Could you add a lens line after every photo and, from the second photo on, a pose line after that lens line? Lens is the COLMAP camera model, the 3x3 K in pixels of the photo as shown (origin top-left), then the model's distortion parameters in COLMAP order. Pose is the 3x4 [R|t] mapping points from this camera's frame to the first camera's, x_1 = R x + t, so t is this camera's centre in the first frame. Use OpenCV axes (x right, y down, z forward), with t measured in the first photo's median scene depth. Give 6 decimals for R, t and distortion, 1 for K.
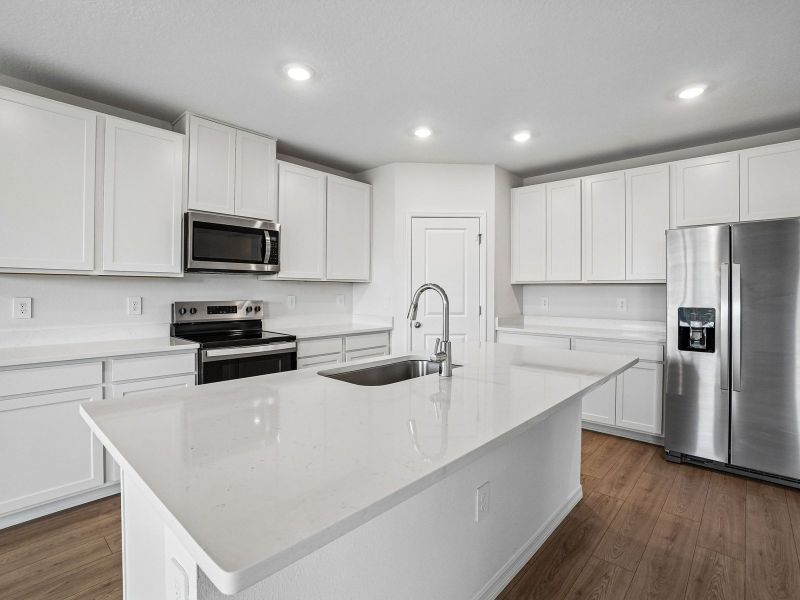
lens RADIAL K [[402.1, 0, 404.7], [0, 402.1, 289.4], [0, 0, 1]] dist [-0.035575, 0.008922]
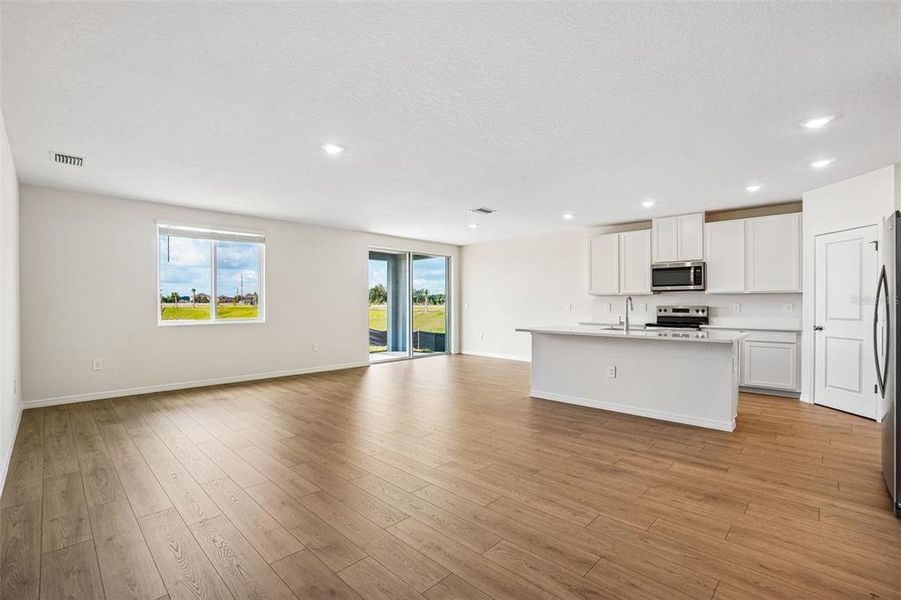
lens RADIAL K [[403.9, 0, 460.8], [0, 403.9, 305.0], [0, 0, 1]] dist [-0.036090, 0.009458]
pose [[-0.019476, -0.001113, -0.999810, 1.488548], [0.003720, 0.999992, -0.001186, 0.023900], [0.999803, -0.003742, -0.019471, -0.011538]]
